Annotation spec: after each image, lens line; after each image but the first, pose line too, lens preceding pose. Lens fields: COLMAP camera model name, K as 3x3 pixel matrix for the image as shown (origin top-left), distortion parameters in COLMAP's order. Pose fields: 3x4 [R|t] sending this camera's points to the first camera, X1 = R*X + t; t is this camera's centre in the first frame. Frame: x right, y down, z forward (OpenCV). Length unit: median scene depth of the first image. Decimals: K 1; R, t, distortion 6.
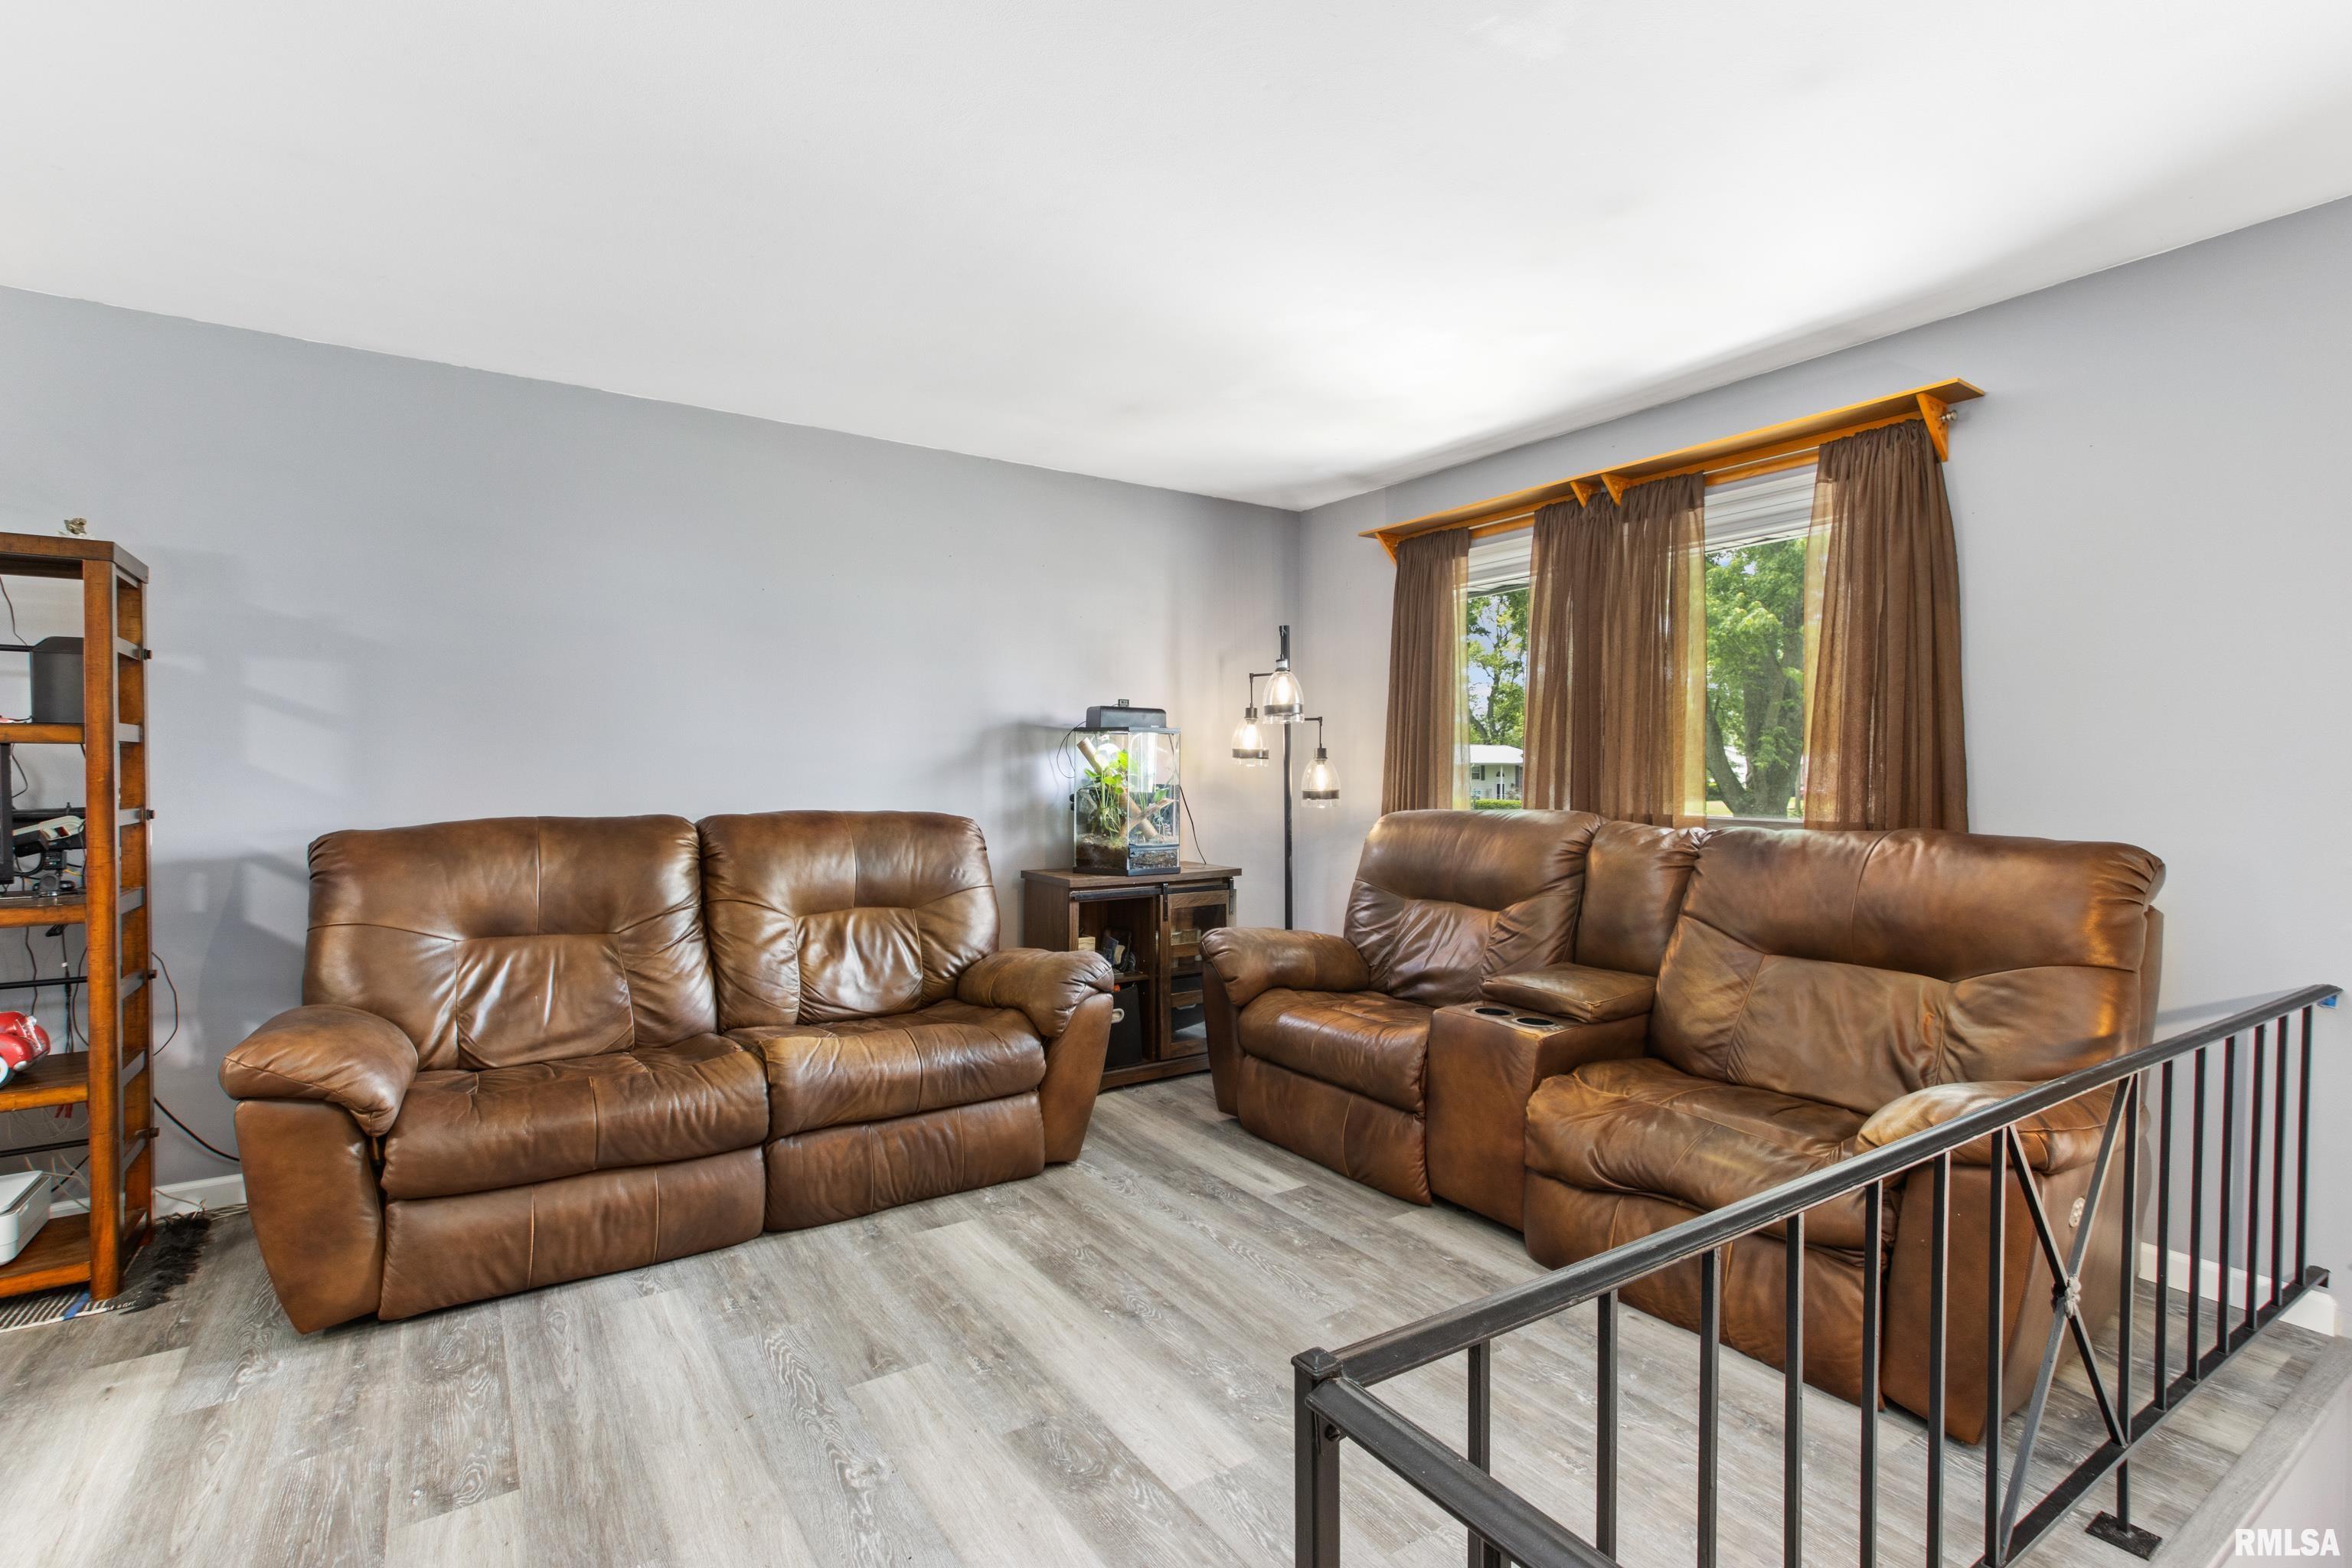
lens RADIAL K [[1082.8, 0, 1176.0], [0, 1082.8, 784.0], [0, 0, 1]] dist [0.004537, 0.000030]
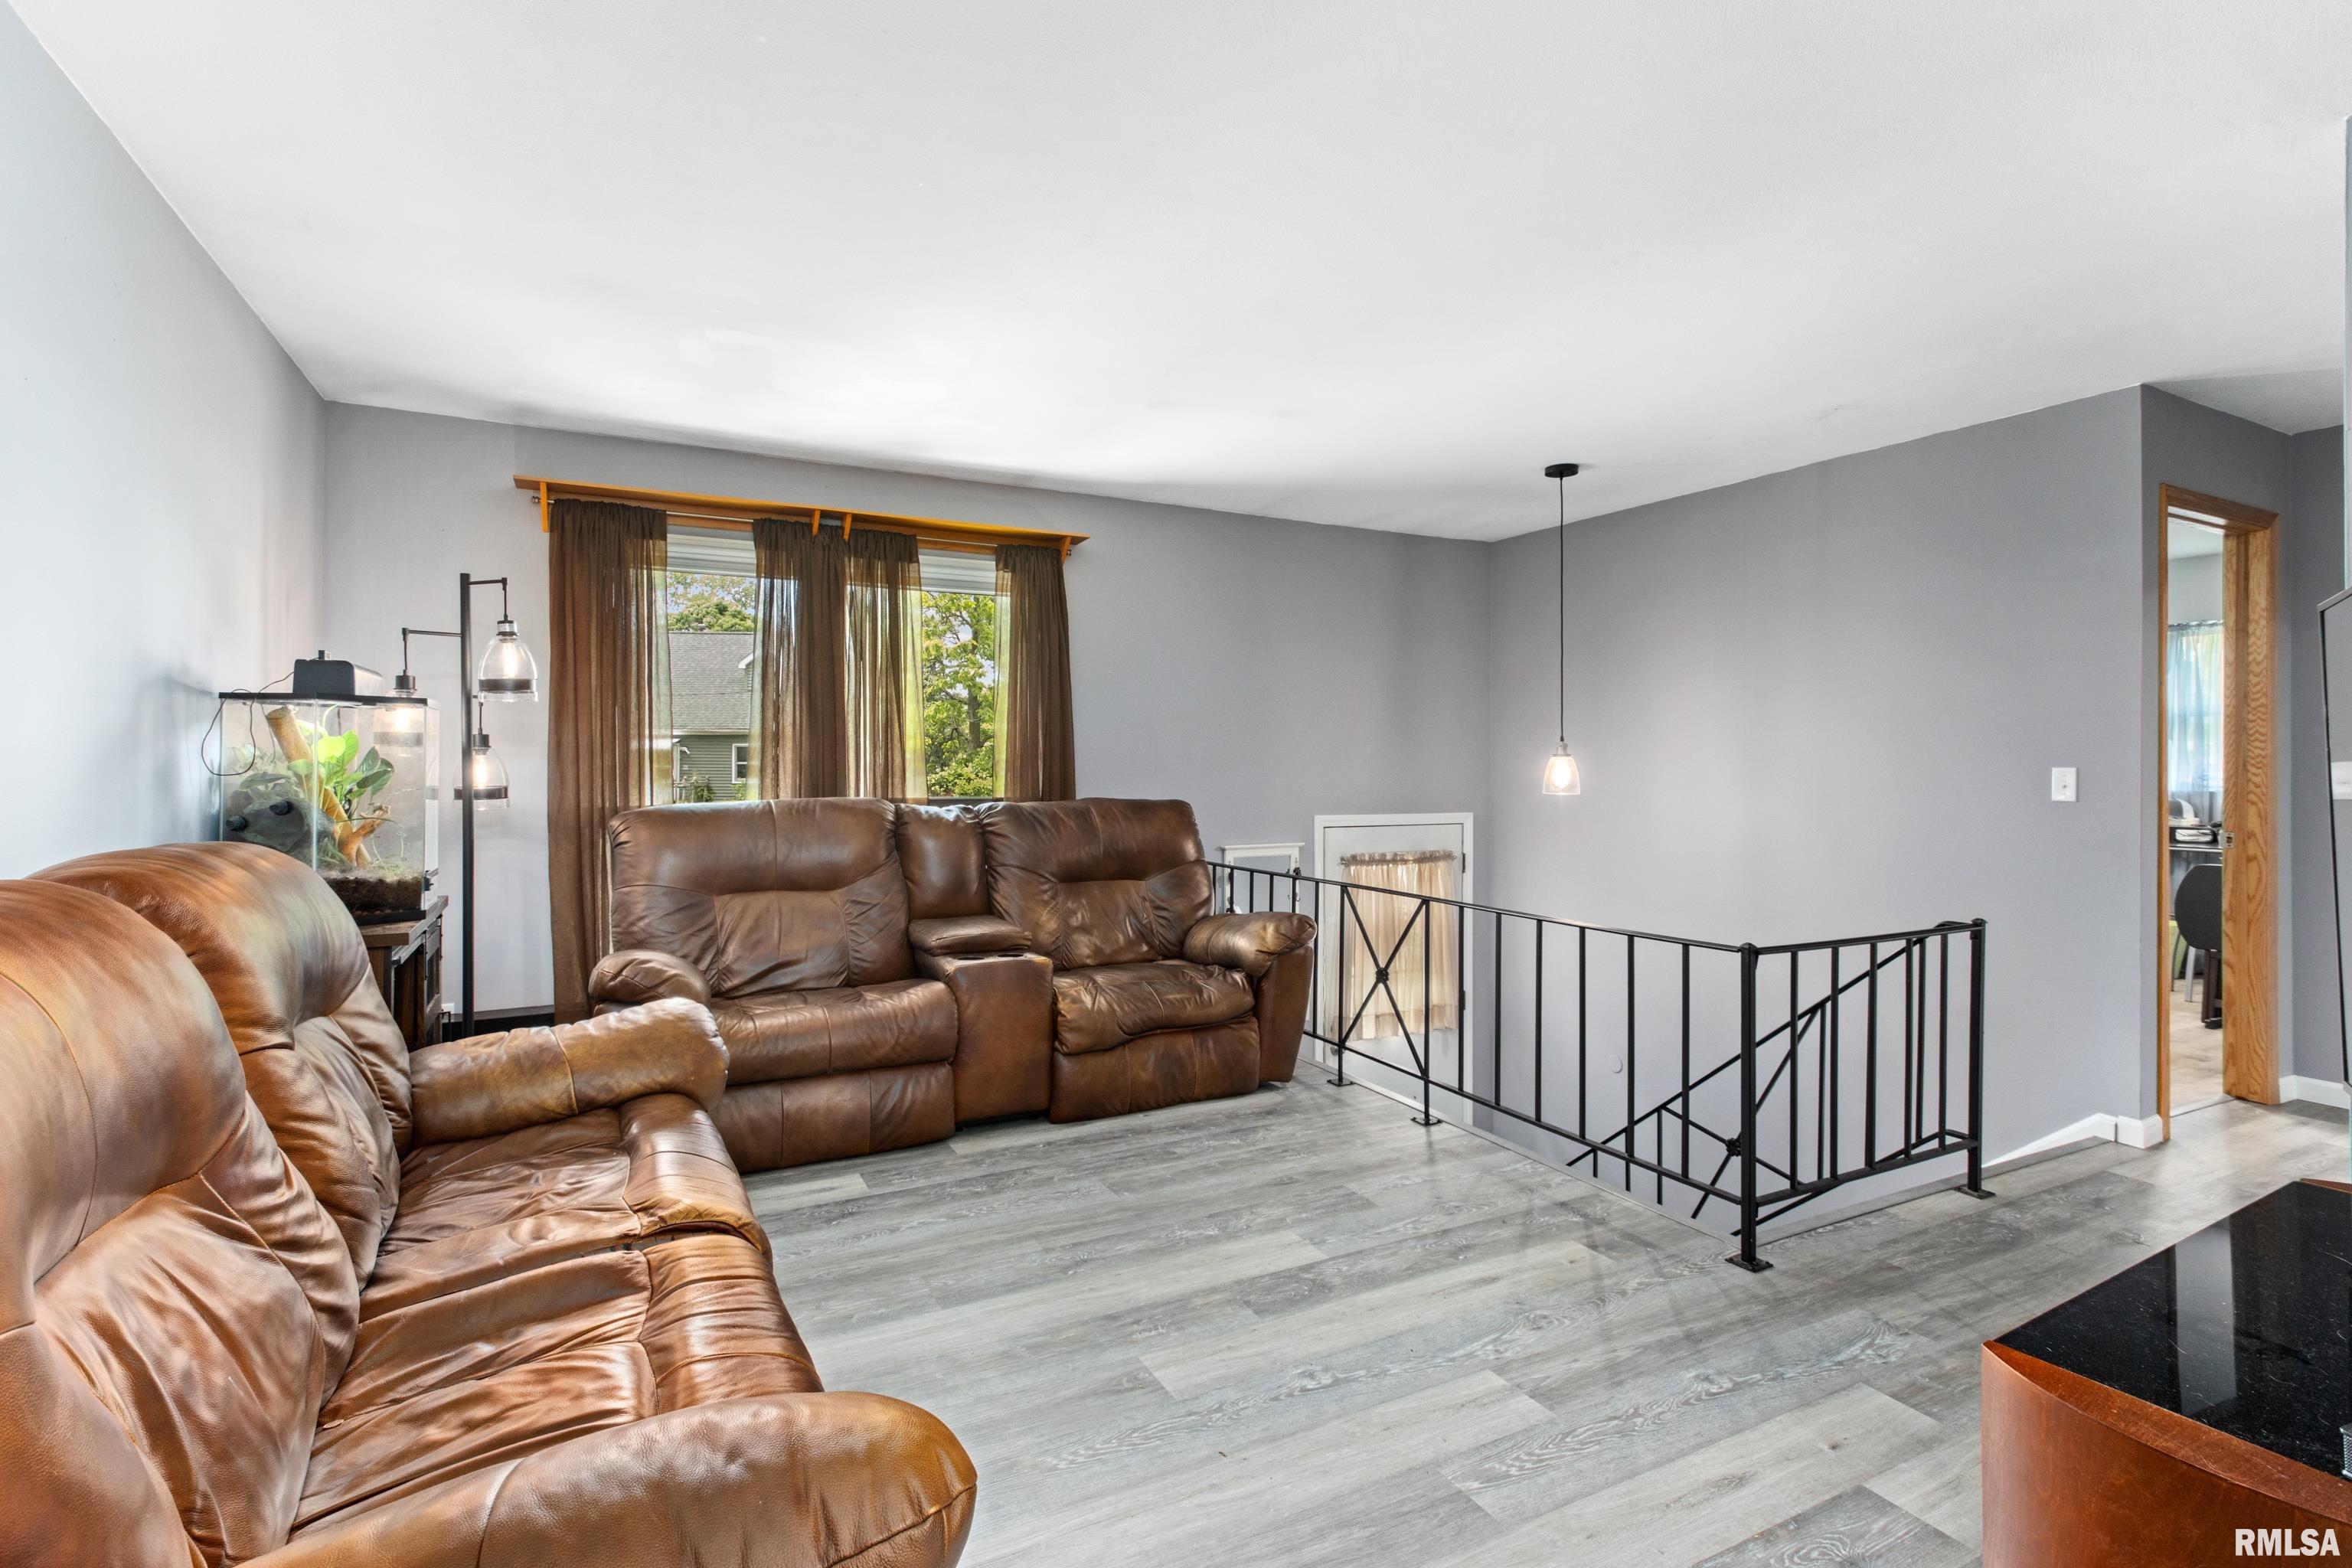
lens RADIAL K [[1096.8, 0, 1134.8], [0, 1096.8, 764.5], [0, 0, 1]] dist [0.001837, -0.014516]
pose [[0.132699, -0.003651, 0.991150, -0.844410], [0.010831, 0.999939, 0.002233, -0.011424], [-0.991097, 0.010439, 0.132730, 0.593674]]
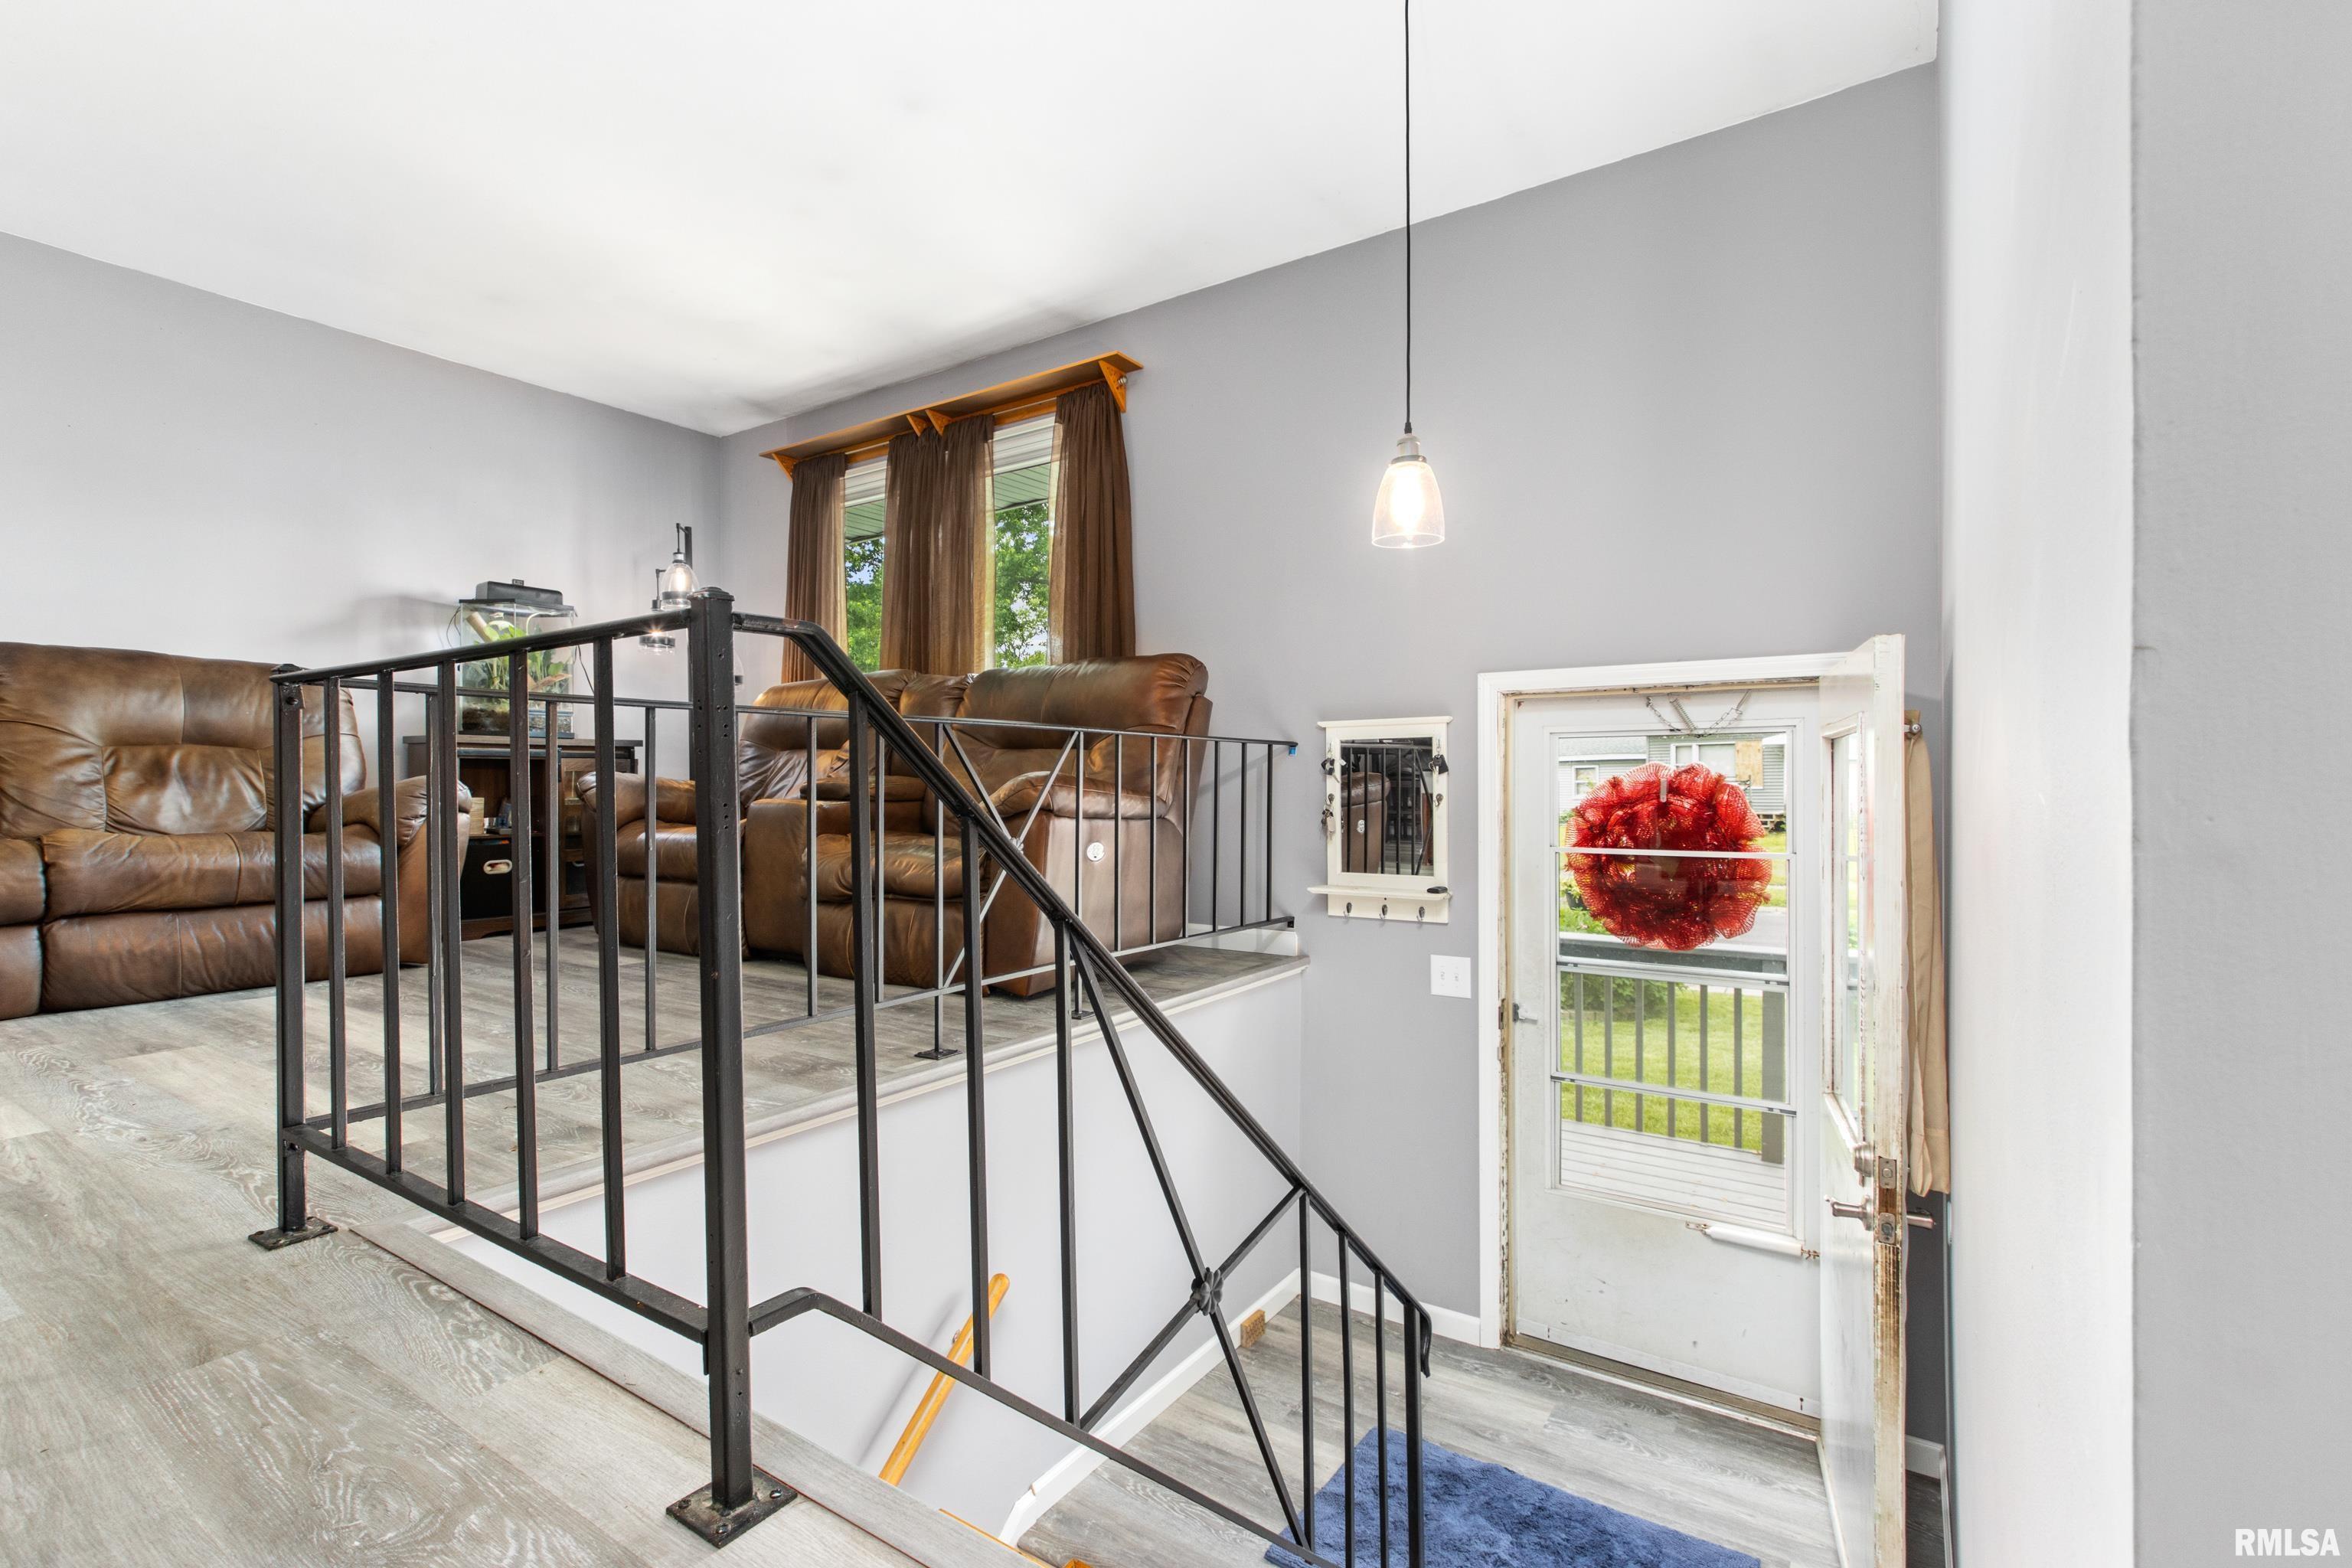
lens RADIAL K [[1082.8, 0, 1176.0], [0, 1082.8, 784.0], [0, 0, 1]] dist [0.004537, 0.000030]
pose [[0.929923, -0.006801, 0.367691, 0.215349], [0.011005, 0.999896, -0.009338, 0.189116], [-0.367589, 0.012730, 0.929901, -0.321009]]
